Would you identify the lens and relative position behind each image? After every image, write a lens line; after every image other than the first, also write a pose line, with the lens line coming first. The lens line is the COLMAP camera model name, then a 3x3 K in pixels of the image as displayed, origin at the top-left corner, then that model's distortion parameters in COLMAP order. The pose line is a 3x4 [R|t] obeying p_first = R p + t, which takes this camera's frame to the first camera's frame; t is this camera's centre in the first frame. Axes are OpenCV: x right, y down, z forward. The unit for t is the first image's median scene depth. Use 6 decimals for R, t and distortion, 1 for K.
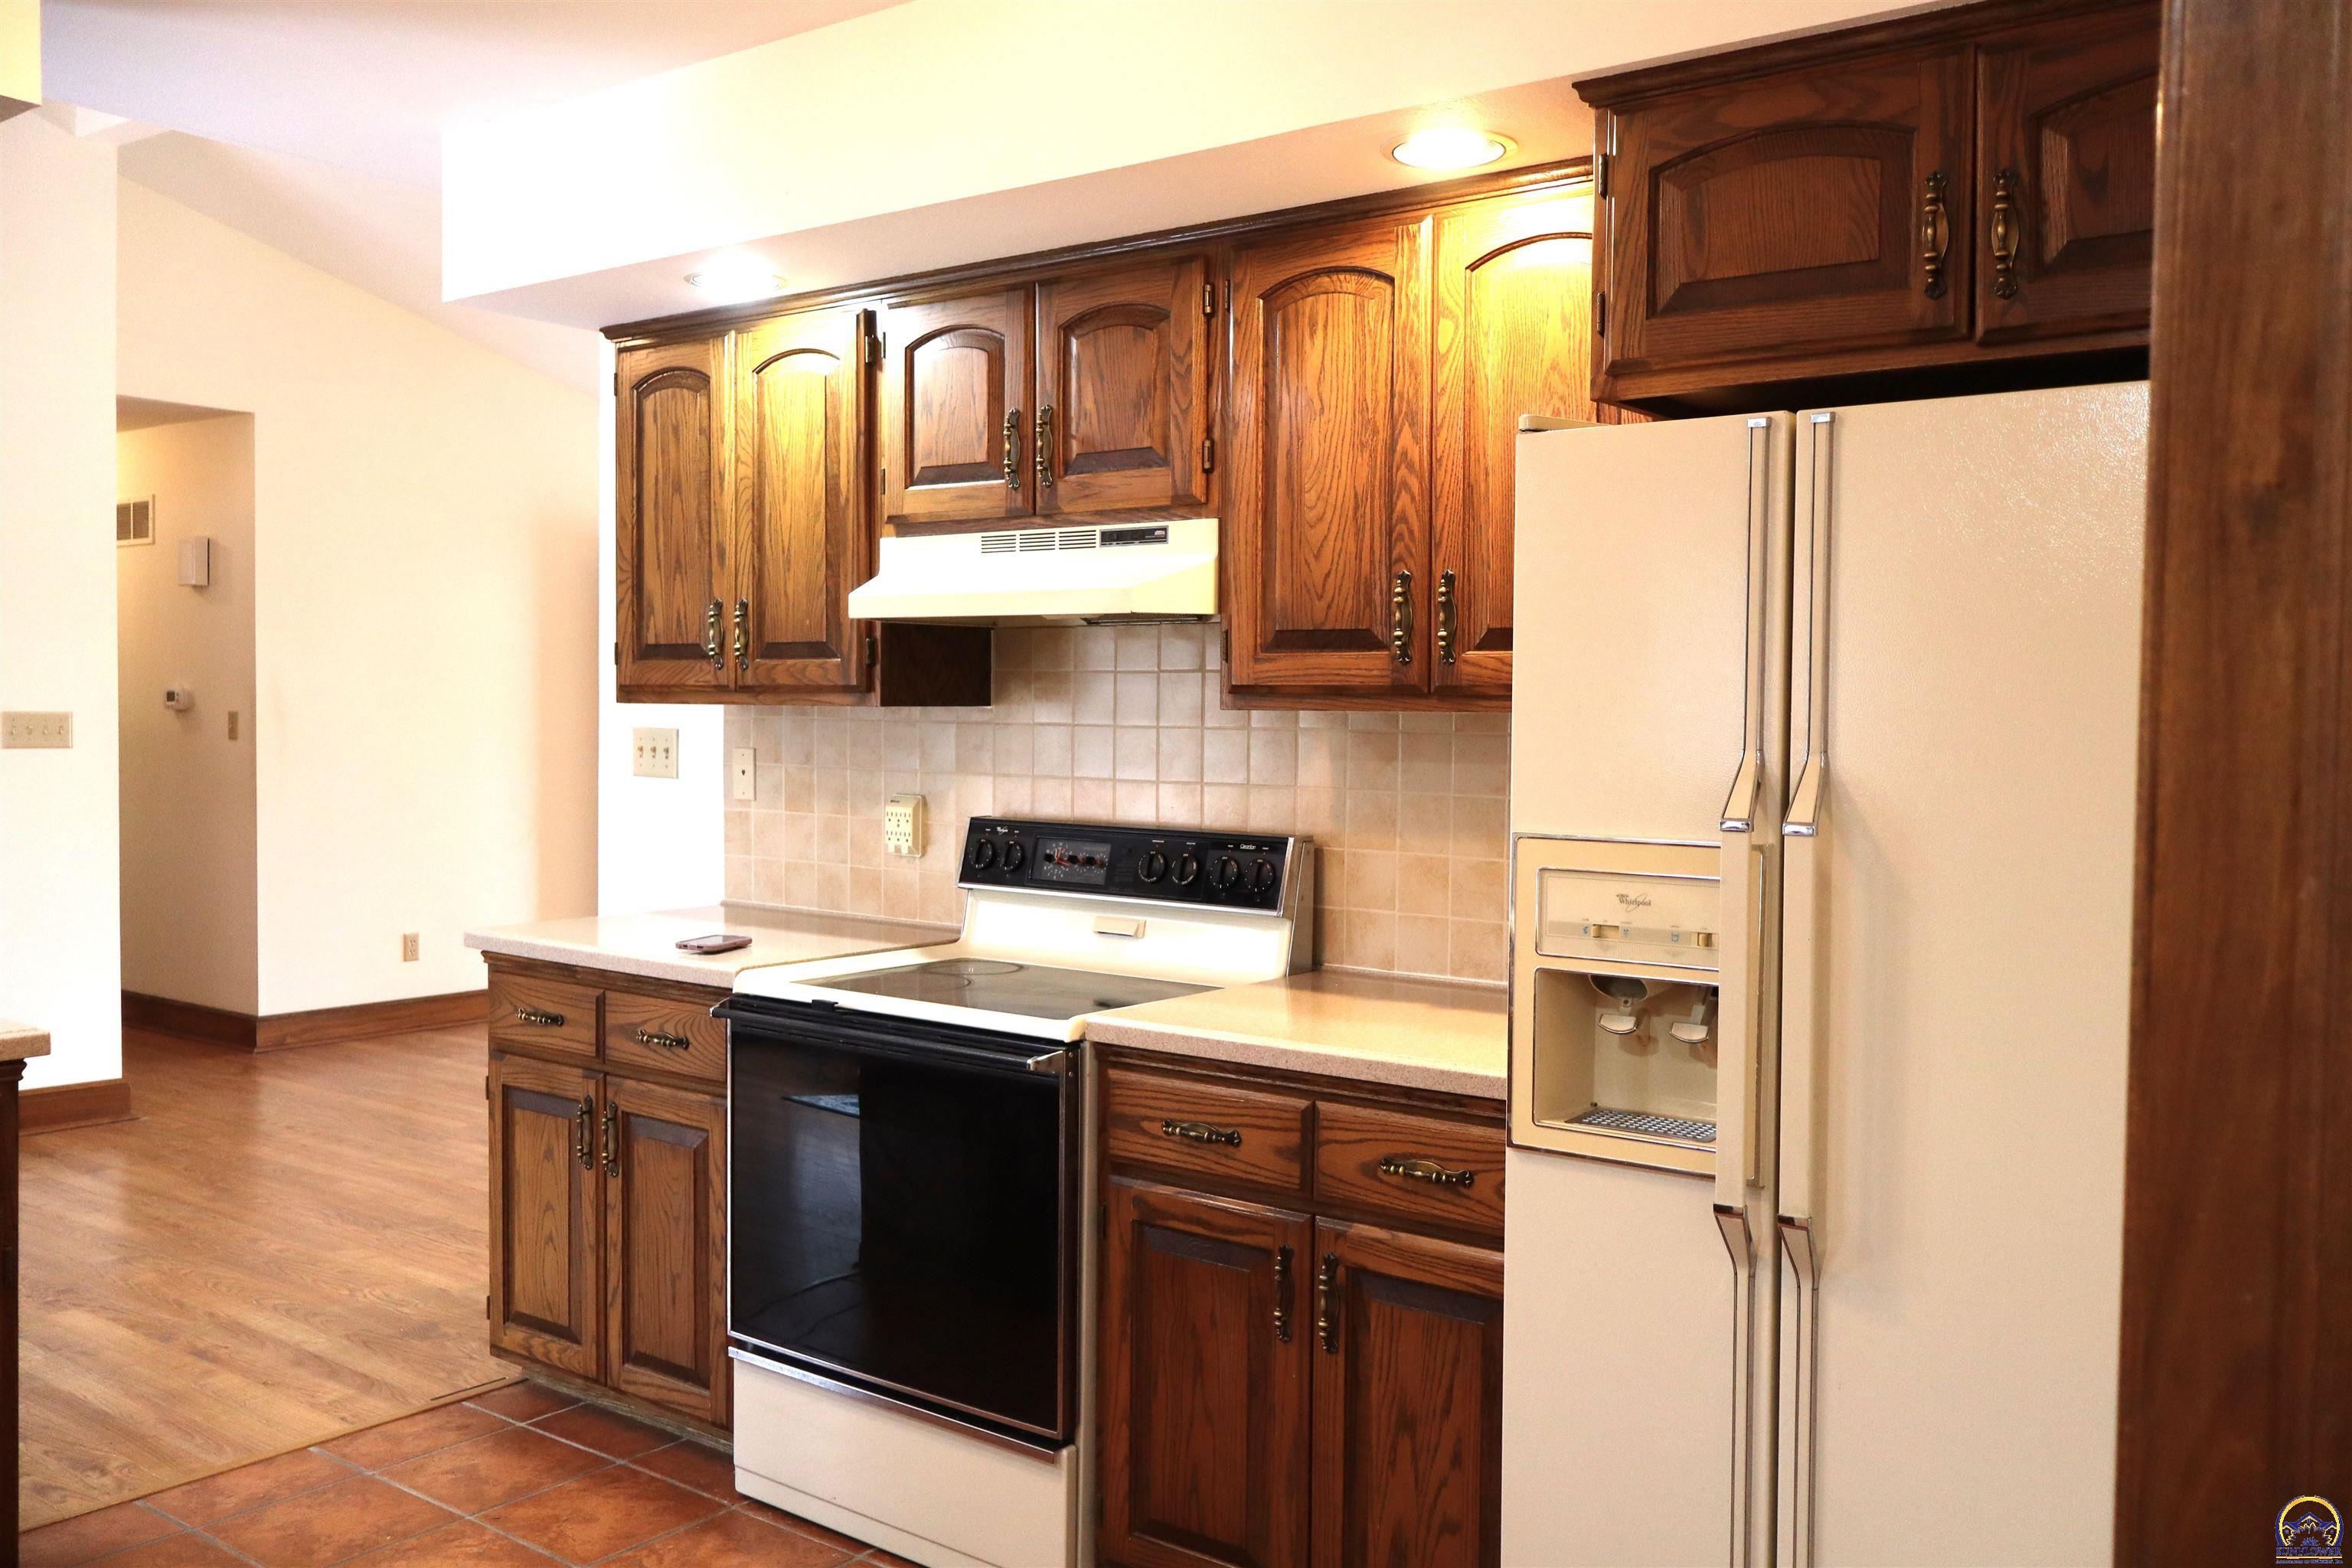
lens RADIAL K [[1974.2, 0, 1184.6], [0, 1974.2, 789.0], [0, 0, 1]] dist [0.005555, 0.011567]
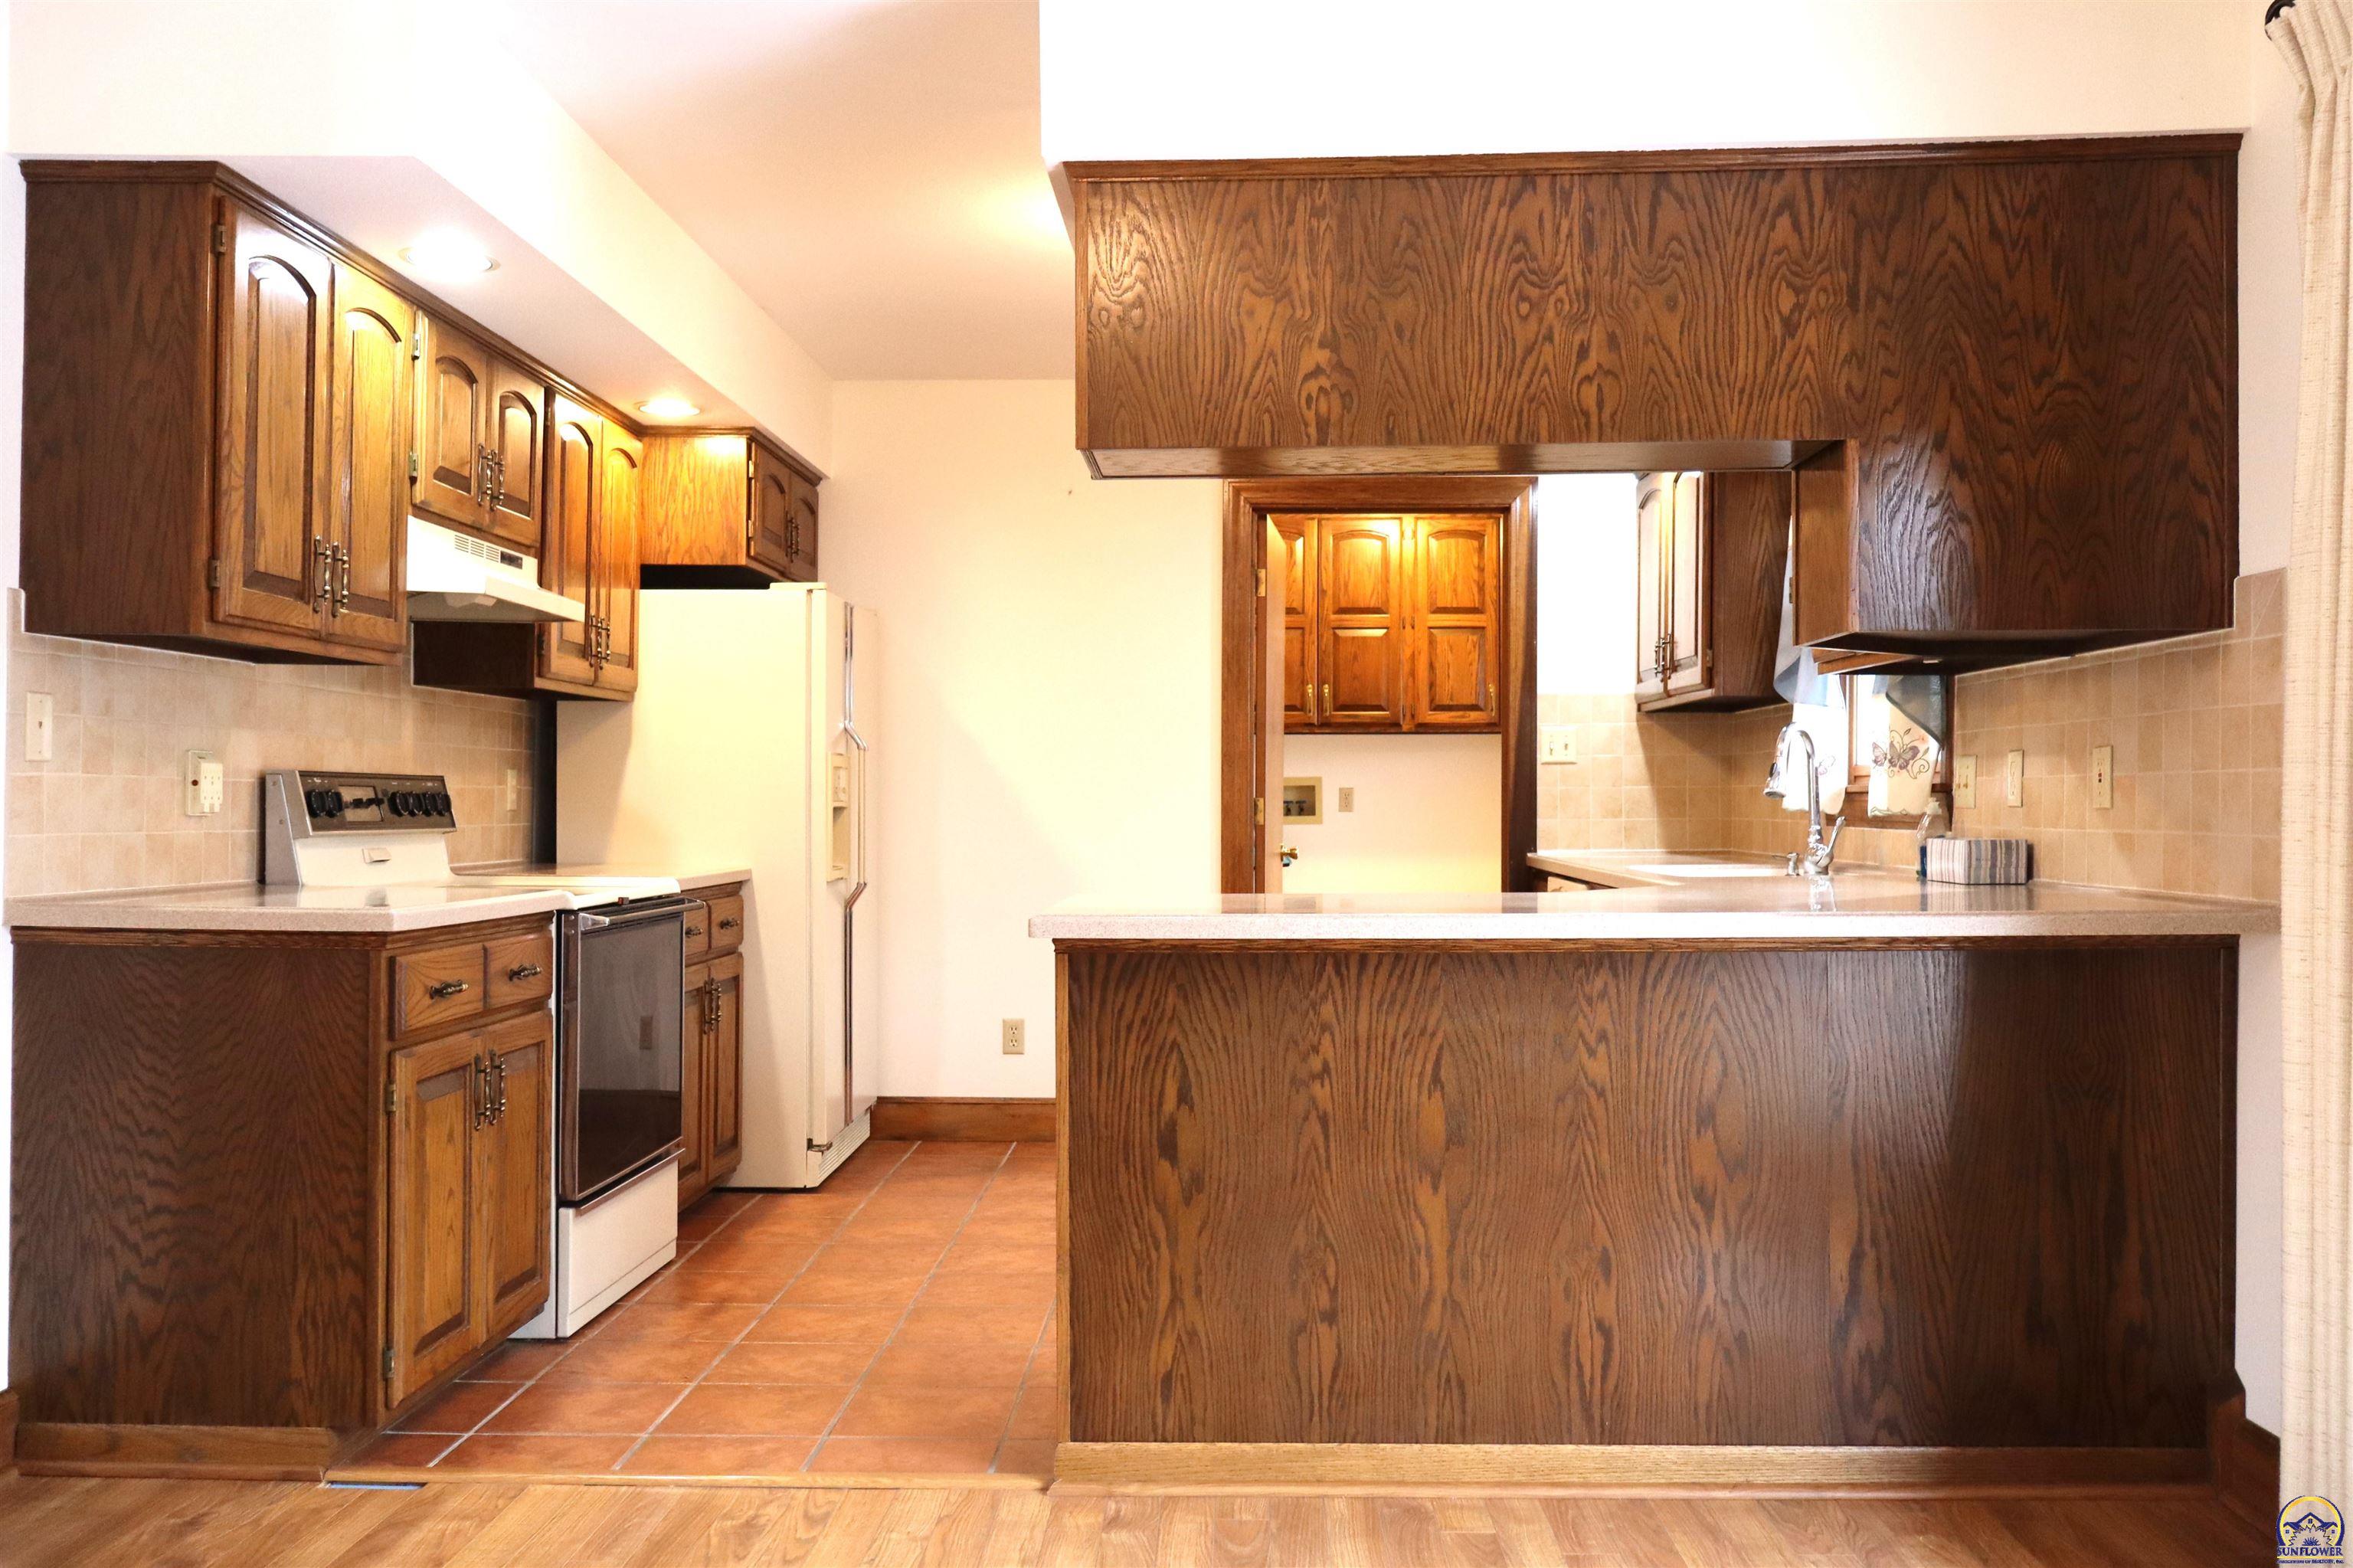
lens RADIAL K [[1975.1, 0, 1177.7], [0, 1975.1, 774.8], [0, 0, 1]] dist [0.005555, 0.011567]
pose [[-0.575941, -0.006107, 0.817469, -1.201956], [0.015178, 0.999720, 0.018162, 0.004294], [-0.817351, 0.022867, -0.575687, 1.183867]]
